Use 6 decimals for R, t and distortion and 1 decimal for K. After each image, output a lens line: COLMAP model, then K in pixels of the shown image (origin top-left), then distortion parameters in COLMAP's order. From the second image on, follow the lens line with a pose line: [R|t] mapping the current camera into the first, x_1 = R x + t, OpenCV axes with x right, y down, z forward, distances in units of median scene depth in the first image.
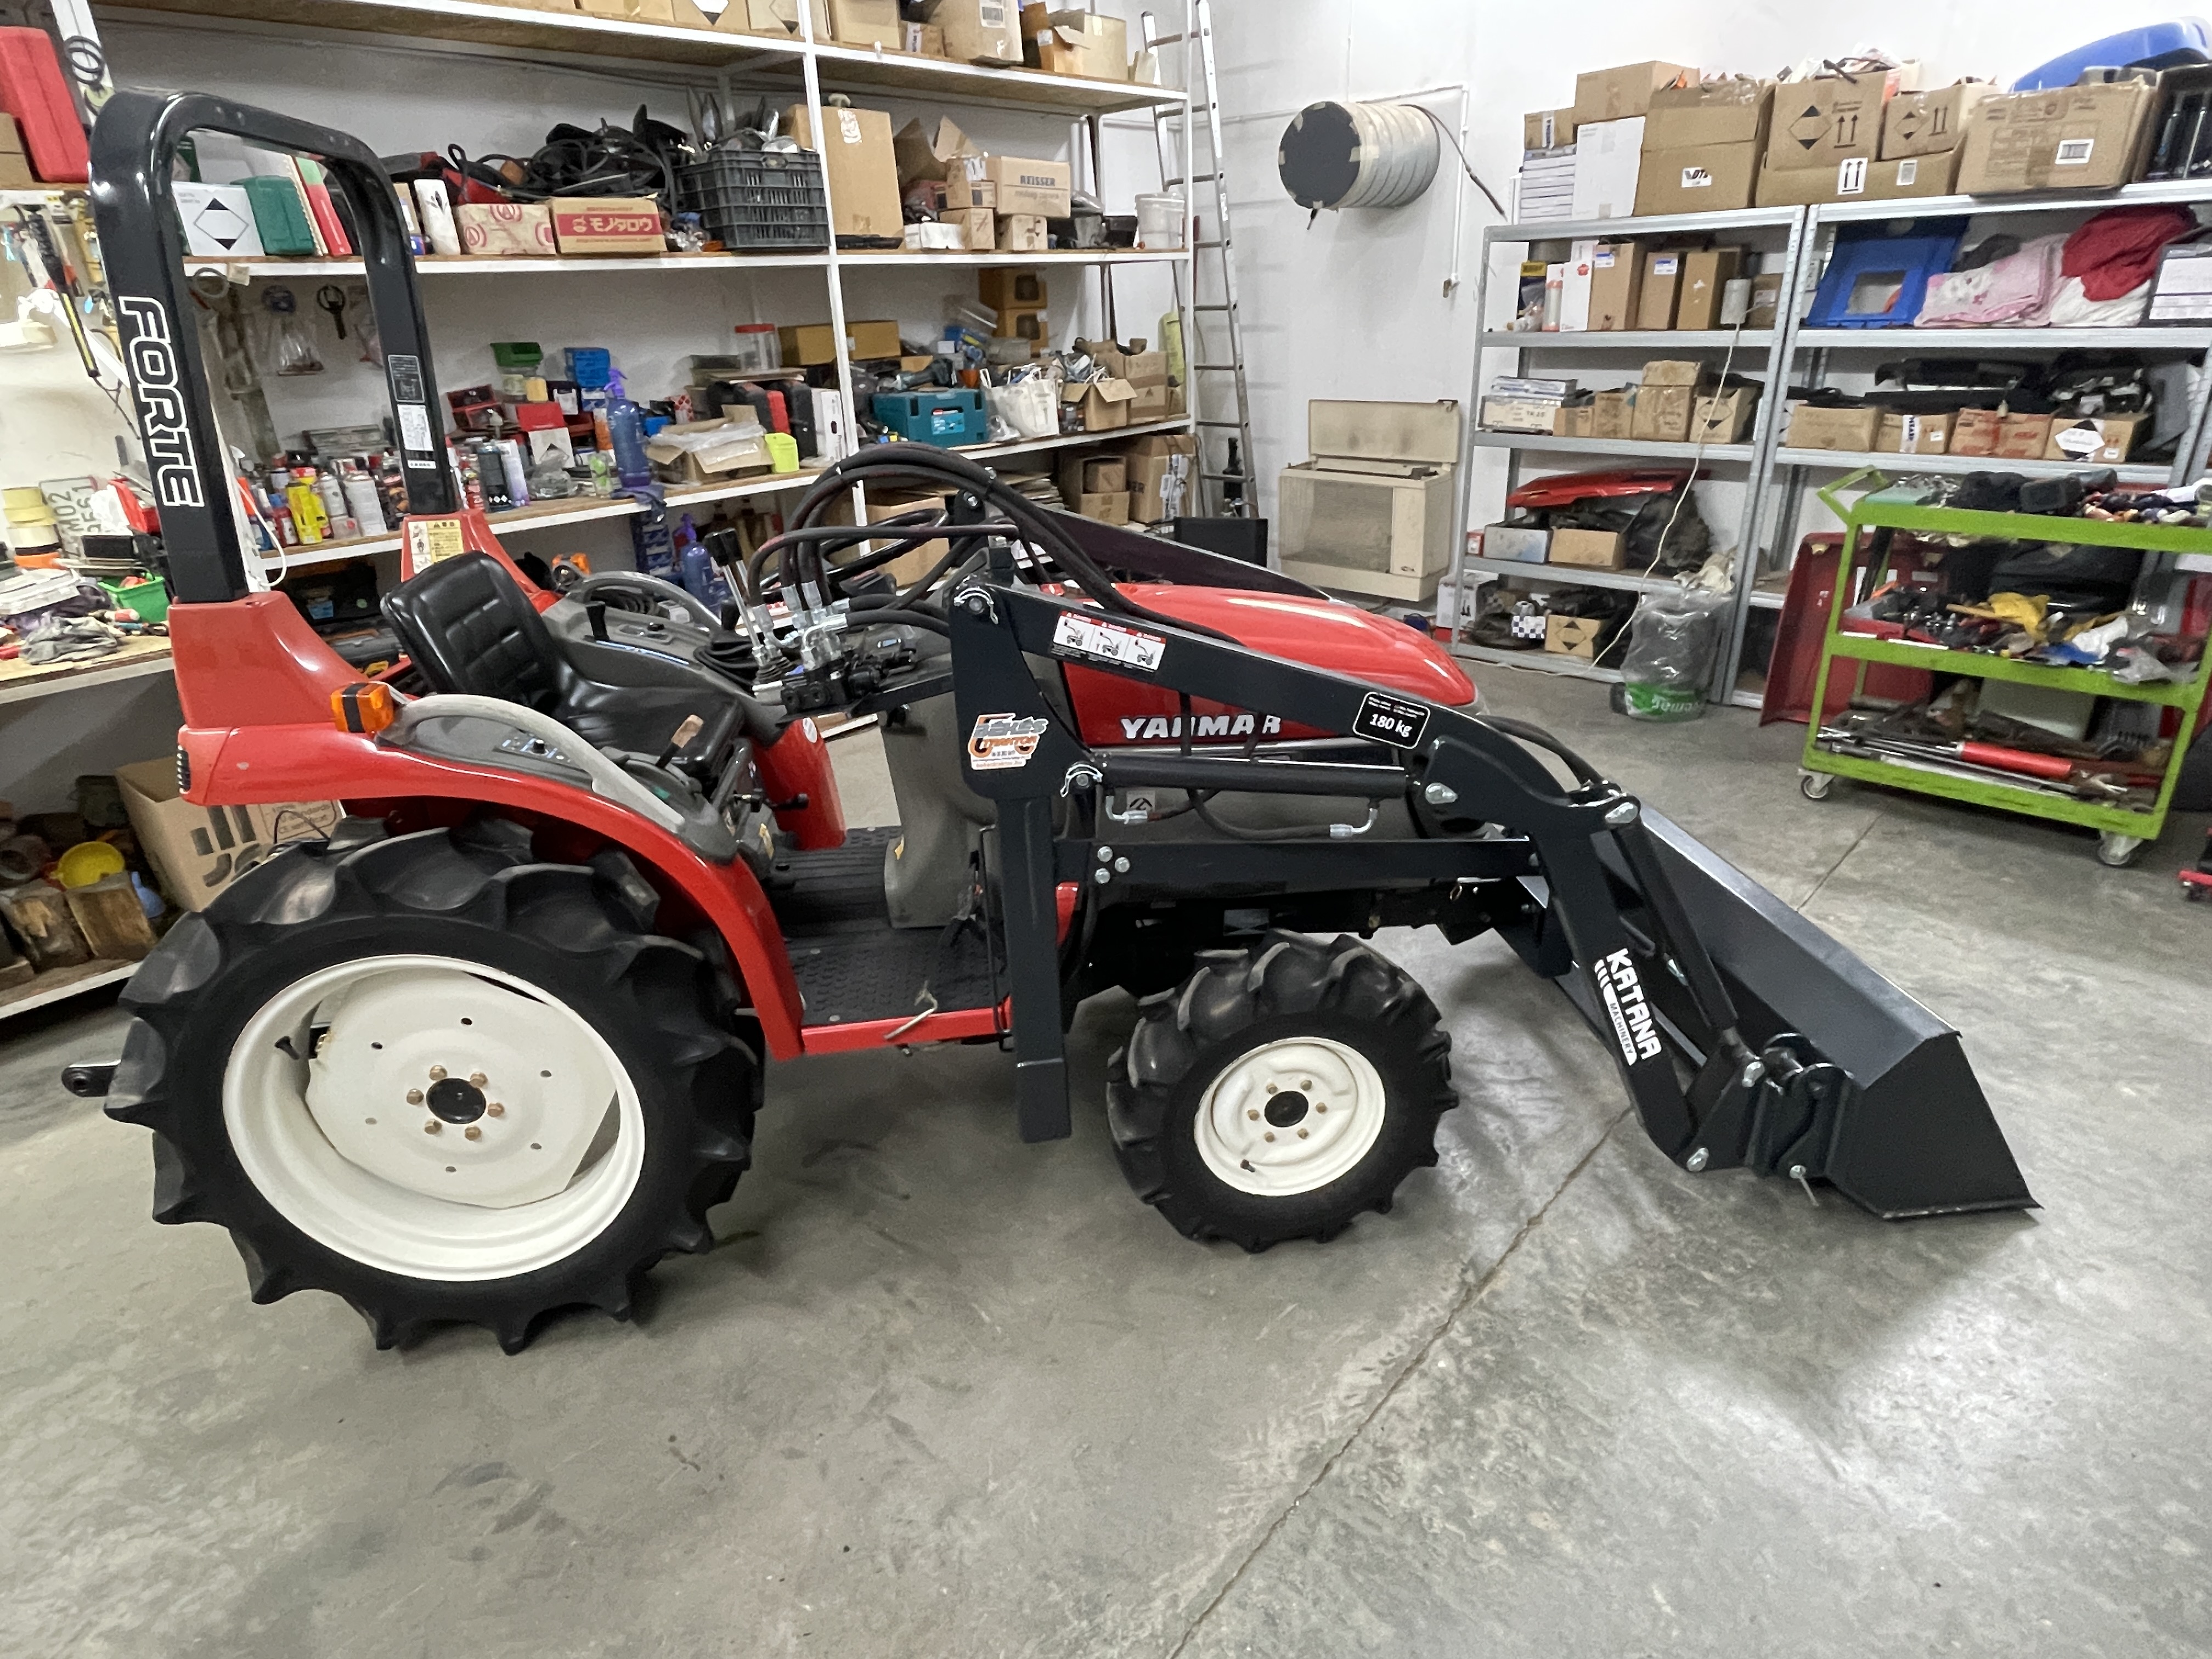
lens RADIAL K [[1209.1, 0, 1105.7], [0, 1209.1, 816.3], [0, 0, 1]] dist [-0.003853, 0.001437]
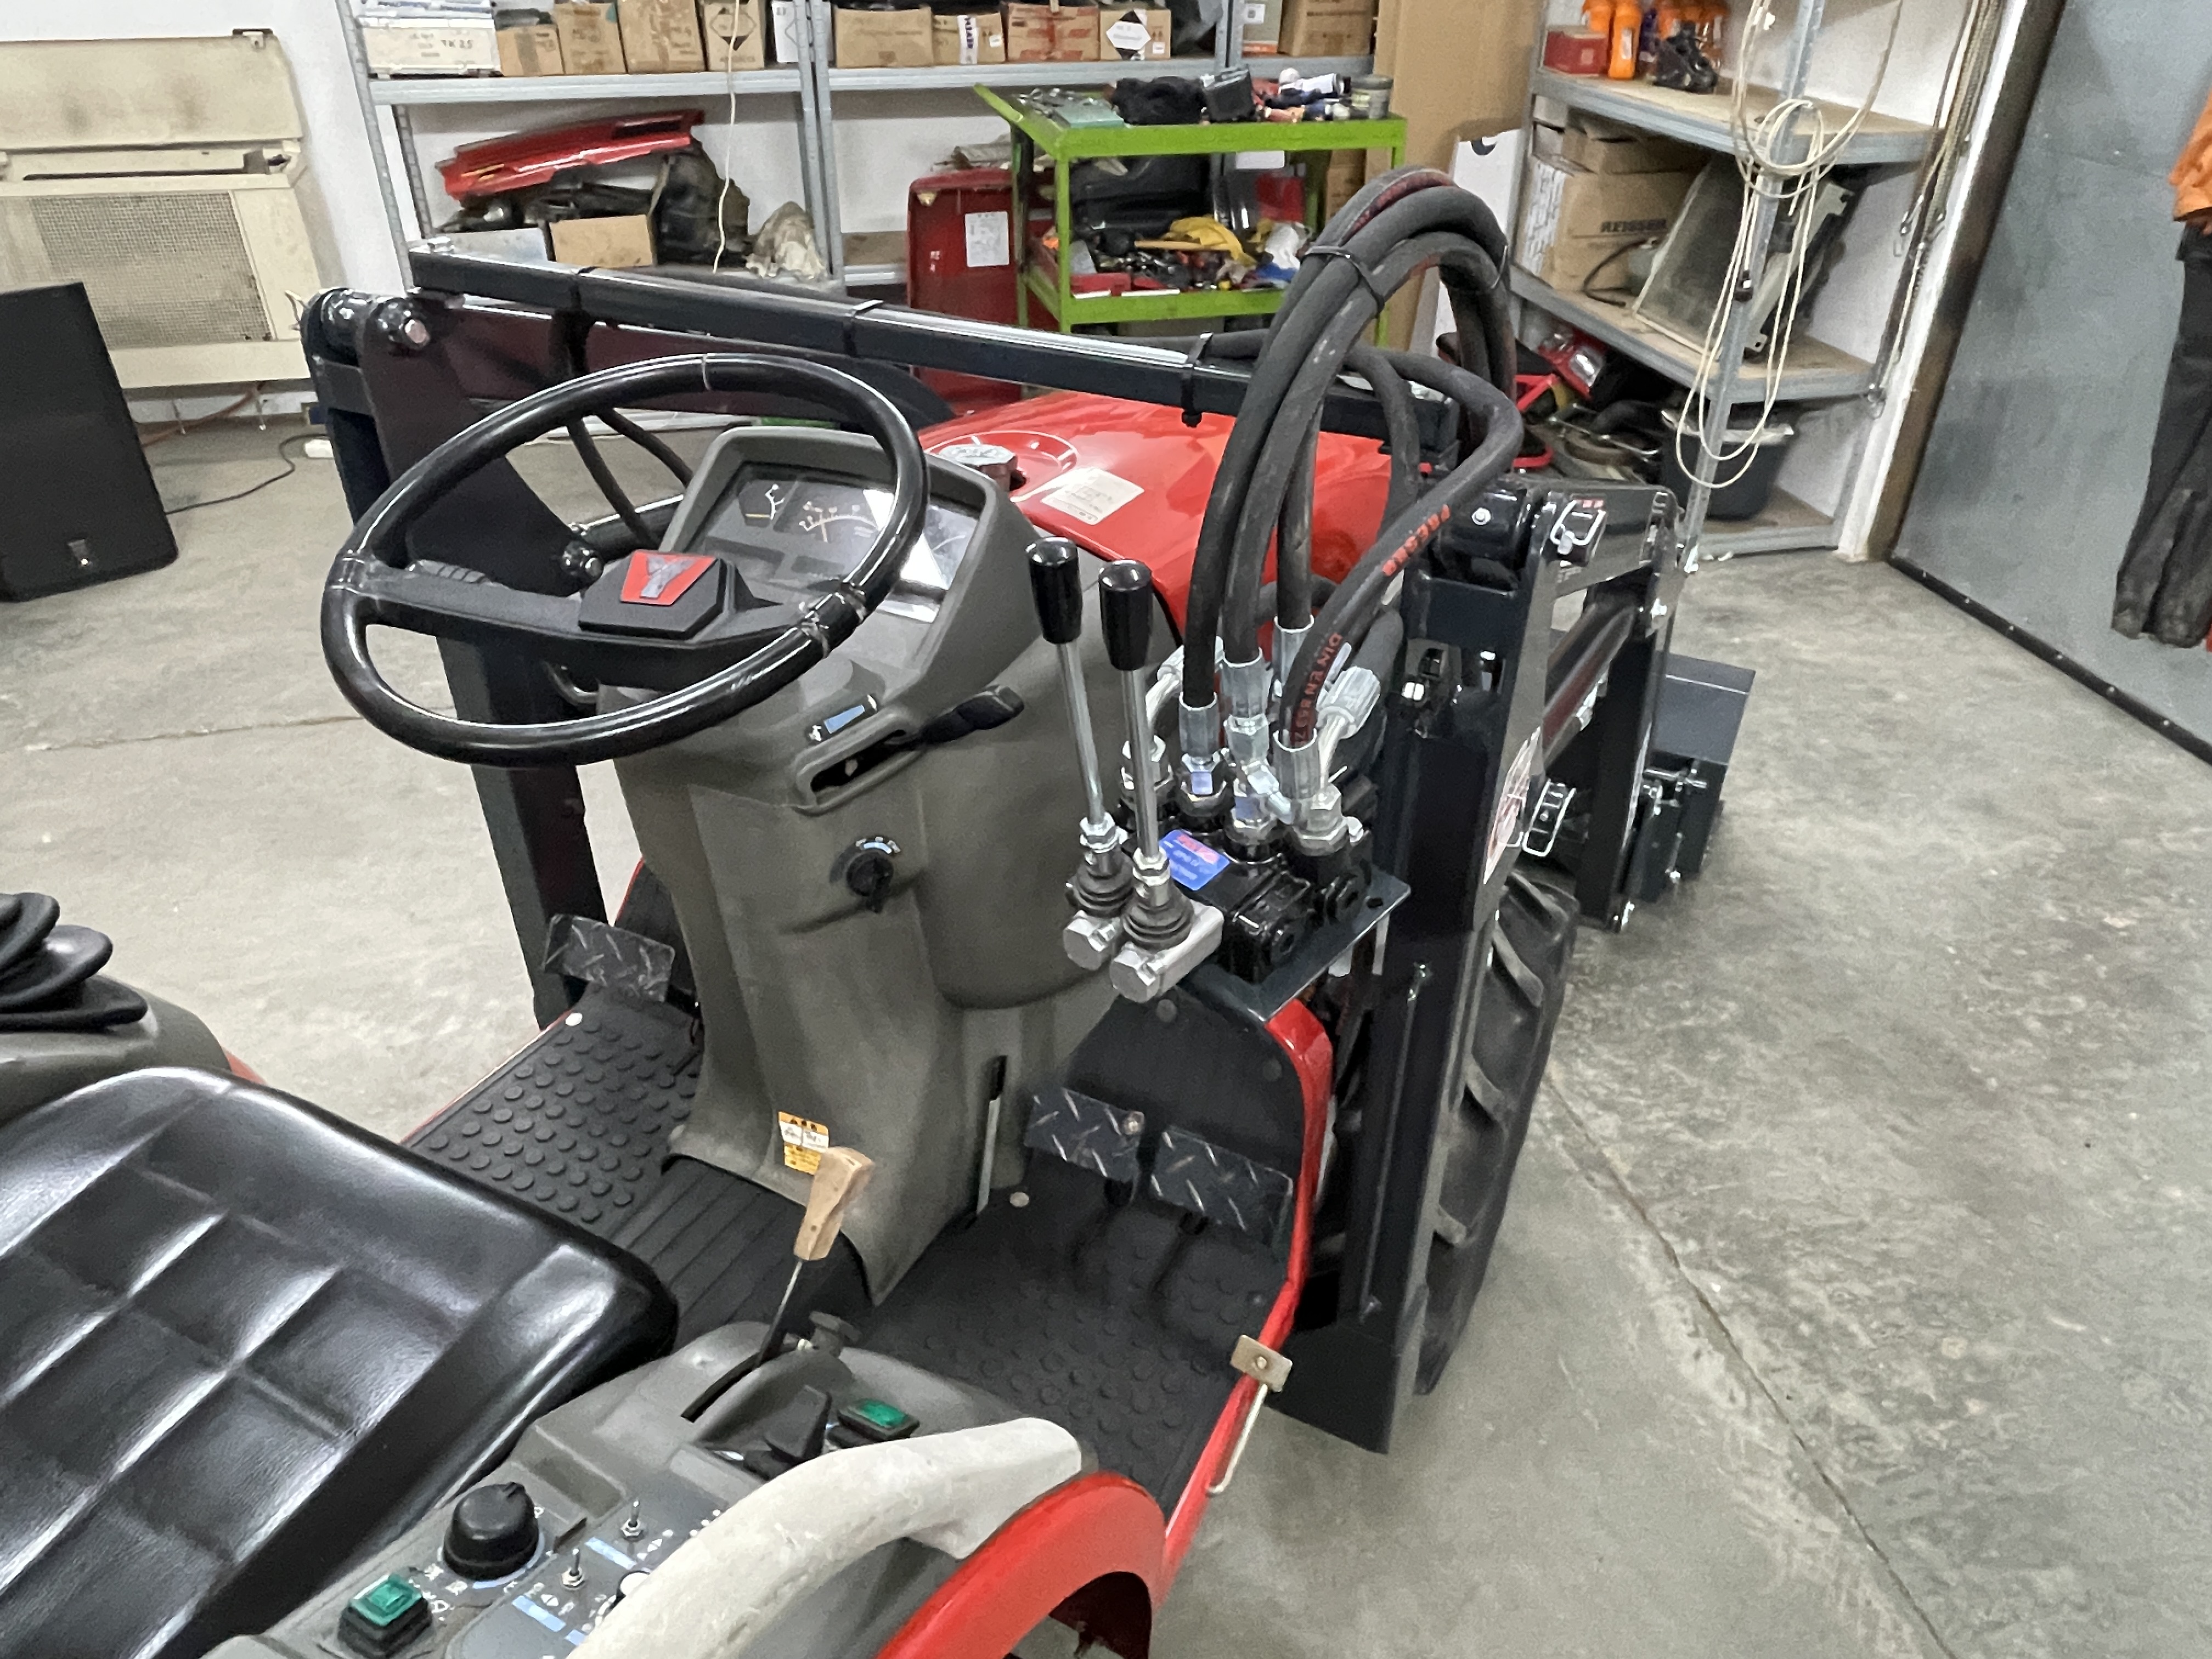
lens RADIAL K [[1513.0, 0, 1090.9], [0, 1513.0, 824.0], [0, 0, 1]] dist [-0.004206, 0.001265]
pose [[0.552277, -0.427229, 0.715867, -0.266578], [0.308562, 0.902475, 0.300547, -0.125355], [-0.774454, 0.054904, 0.630243, 0.334699]]
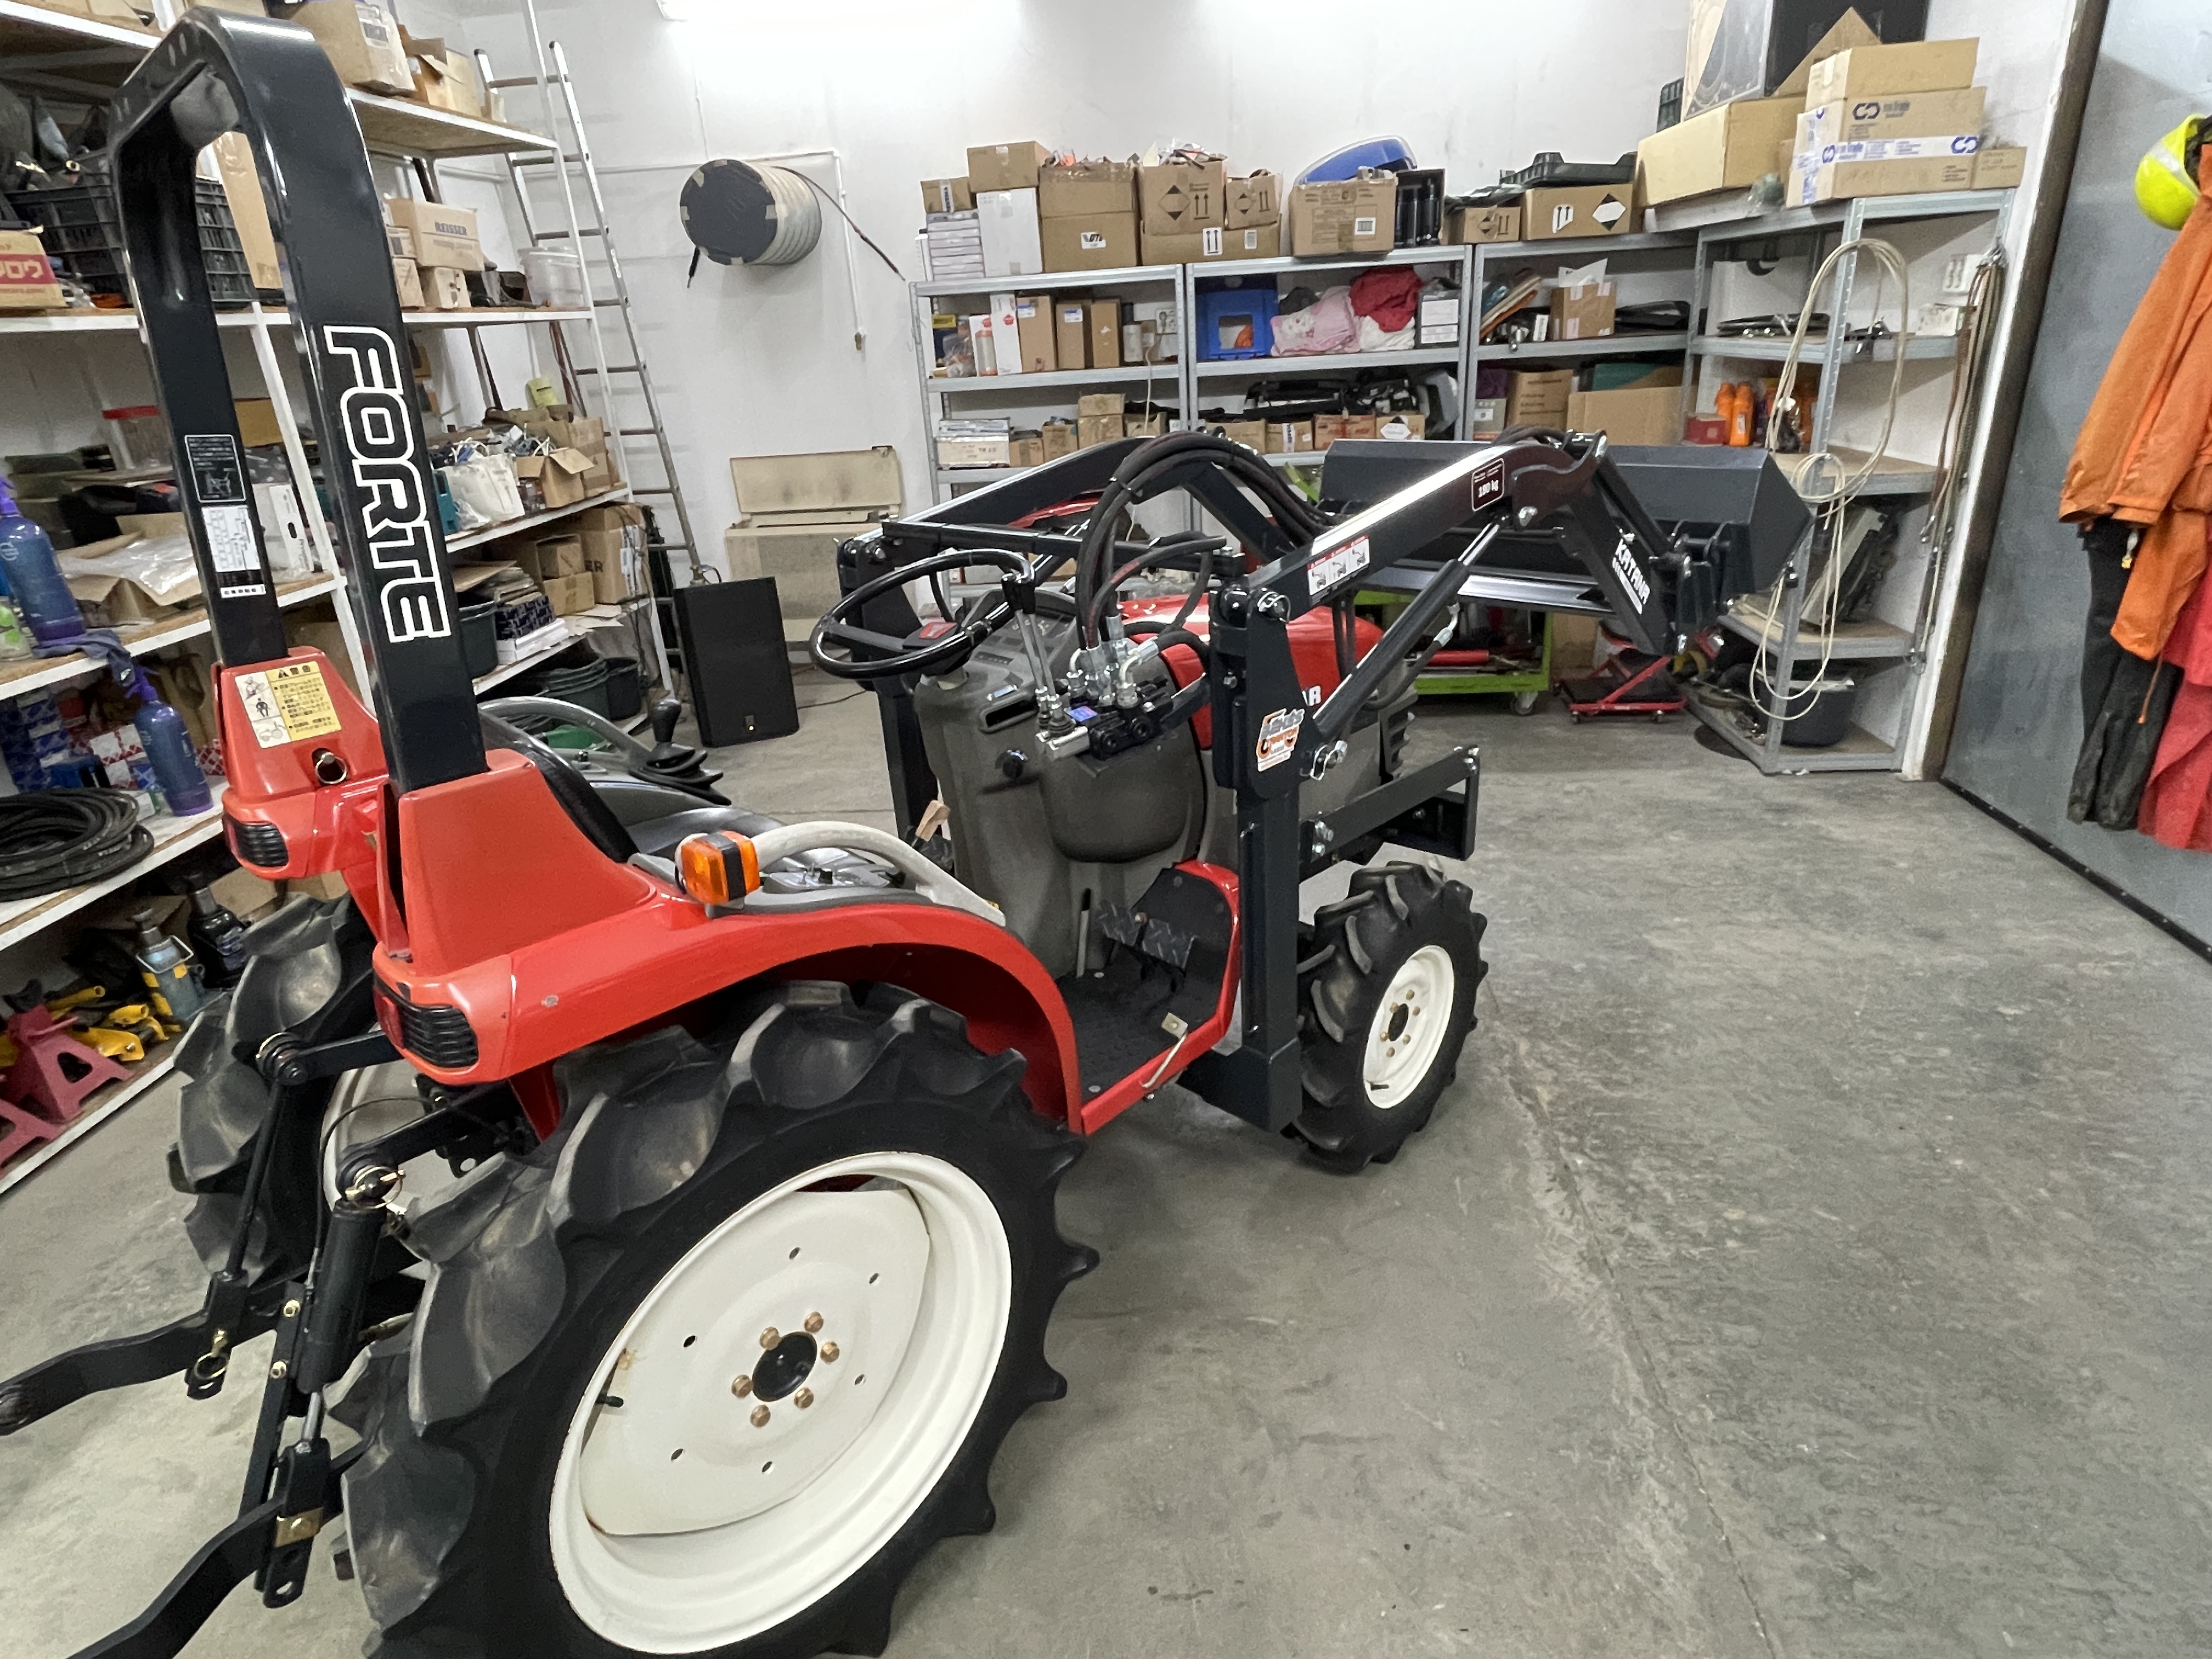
lens RADIAL K [[1211.3, 0, 1098.9], [0, 1211.3, 818.5], [0, 0, 1]] dist [-0.004207, 0.001046]
pose [[0.779327, -0.250194, 0.574502, -0.363328], [0.277653, 0.959792, 0.041343, -0.035988], [-0.561746, 0.127292, 0.817458, 0.108342]]
